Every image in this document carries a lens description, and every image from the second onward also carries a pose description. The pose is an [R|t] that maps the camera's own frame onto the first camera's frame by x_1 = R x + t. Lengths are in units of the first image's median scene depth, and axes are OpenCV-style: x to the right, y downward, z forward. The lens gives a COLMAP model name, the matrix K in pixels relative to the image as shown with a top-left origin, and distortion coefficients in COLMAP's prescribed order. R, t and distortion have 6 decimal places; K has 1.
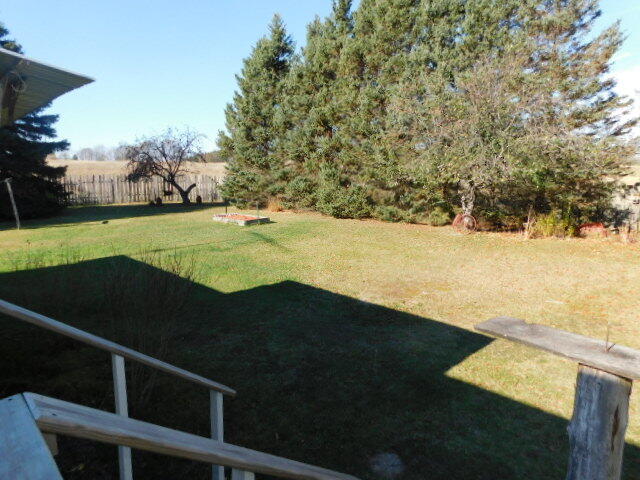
lens RADIAL K [[427.3, 0, 318.2], [0, 427.3, 233.3], [0, 0, 1]] dist [-0.058705, 0.044273]
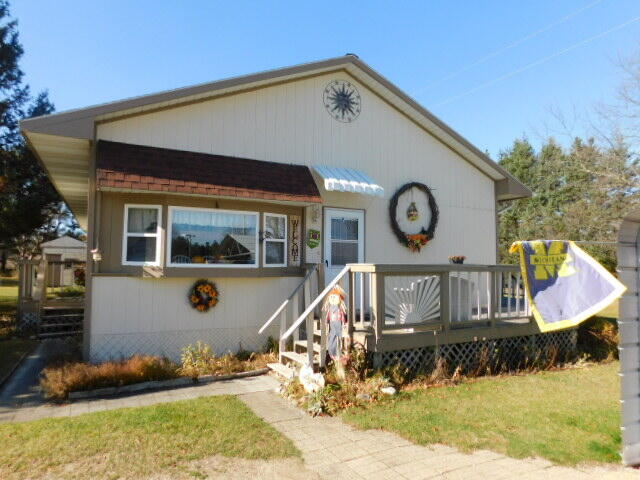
lens RADIAL K [[427.3, 0, 320.8], [0, 427.3, 242.9], [0, 0, 1]] dist [-0.058705, 0.044273]
pose [[0.960676, -0.008443, -0.277542, -0.123169], [-0.044785, 0.981740, -0.184883, 0.123931], [0.274035, 0.190042, 0.942756, -0.757644]]
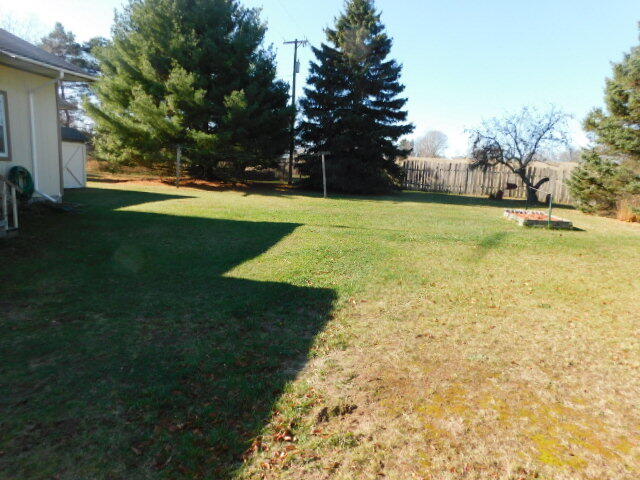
lens RADIAL K [[427.3, 0, 318.2], [0, 427.3, 243.4], [0, 0, 1]] dist [-0.058705, 0.044273]
pose [[0.570662, 0.180089, -0.801194, 0.140779], [-0.170433, 0.980386, 0.098973, -0.001704], [0.803304, 0.080070, 0.590163, 0.243112]]
